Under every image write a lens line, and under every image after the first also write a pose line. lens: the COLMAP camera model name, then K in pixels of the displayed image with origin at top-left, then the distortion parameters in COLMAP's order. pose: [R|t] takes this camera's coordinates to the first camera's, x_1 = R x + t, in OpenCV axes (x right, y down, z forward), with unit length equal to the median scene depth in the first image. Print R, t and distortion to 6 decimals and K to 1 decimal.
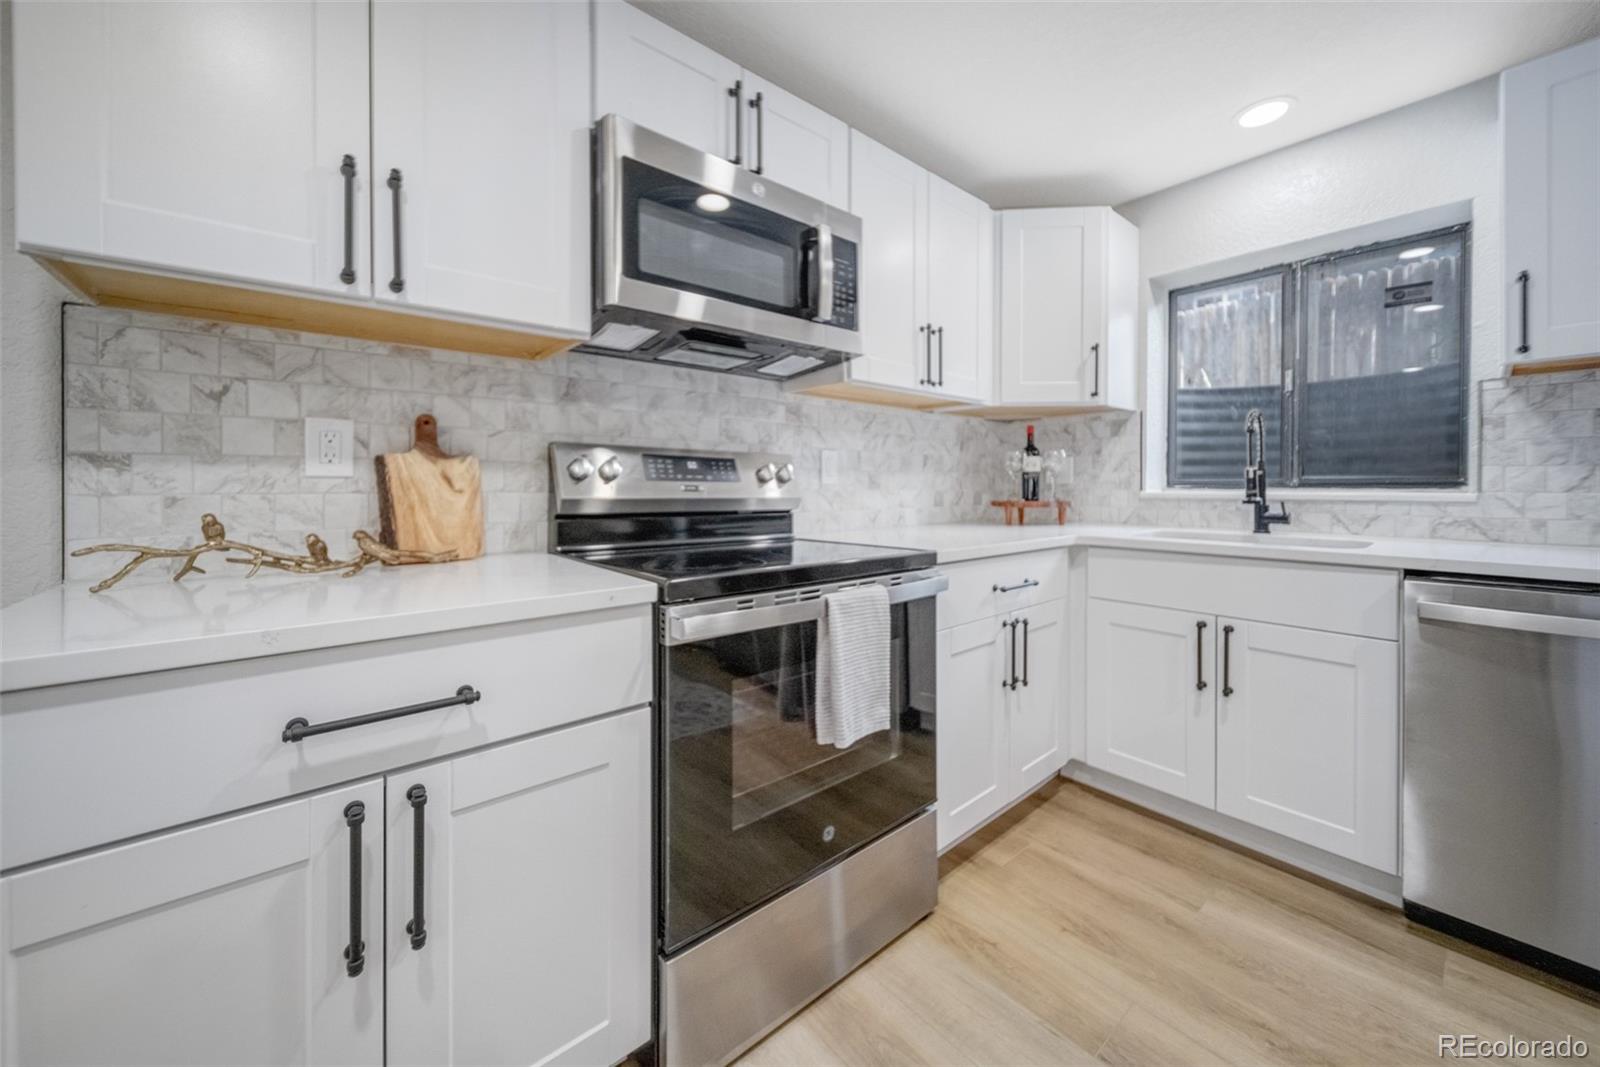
lens RADIAL K [[583.7, 0, 801.4], [0, 583.7, 487.6], [0, 0, 1]] dist [0.000453, 0.000010]
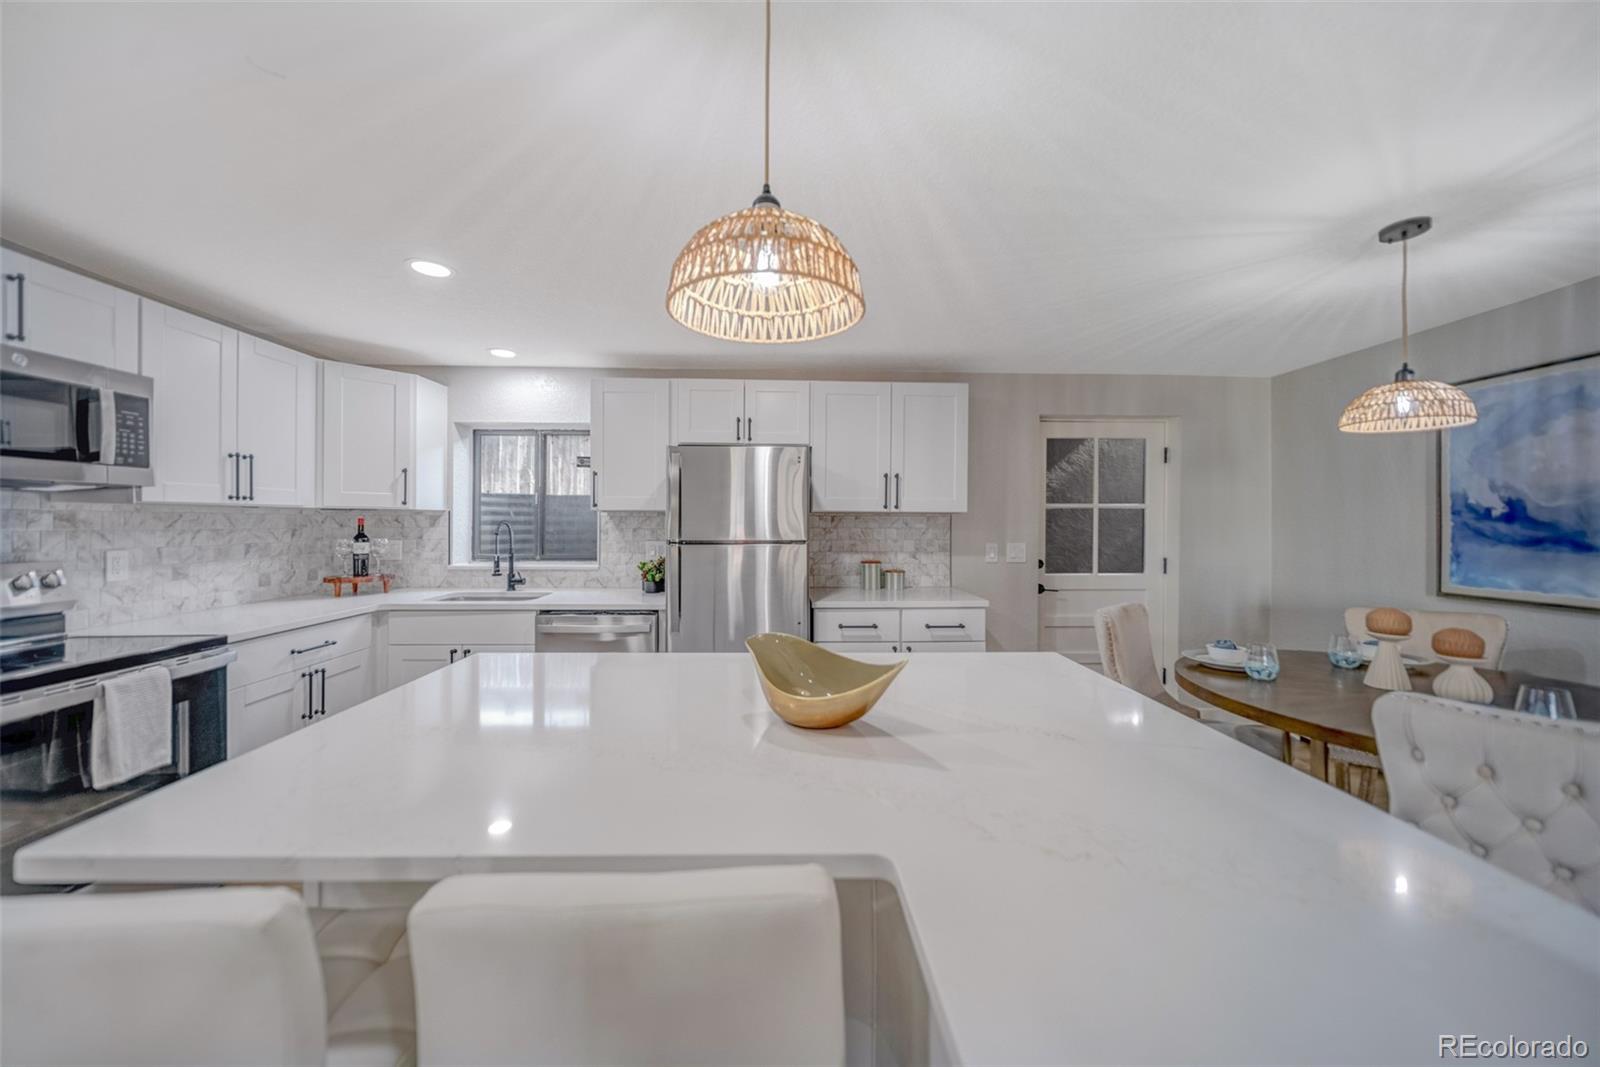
lens RADIAL K [[564.5, 0, 800.0], [0, 564.5, 521.3], [0, 0, 1]] dist [0.001114, -0.002069]
pose [[0.615712, 0.004019, 0.787961, 0.003520], [-0.001301, 0.999991, -0.004083, -0.118929], [-0.787970, 0.001489, 0.615712, -0.687925]]
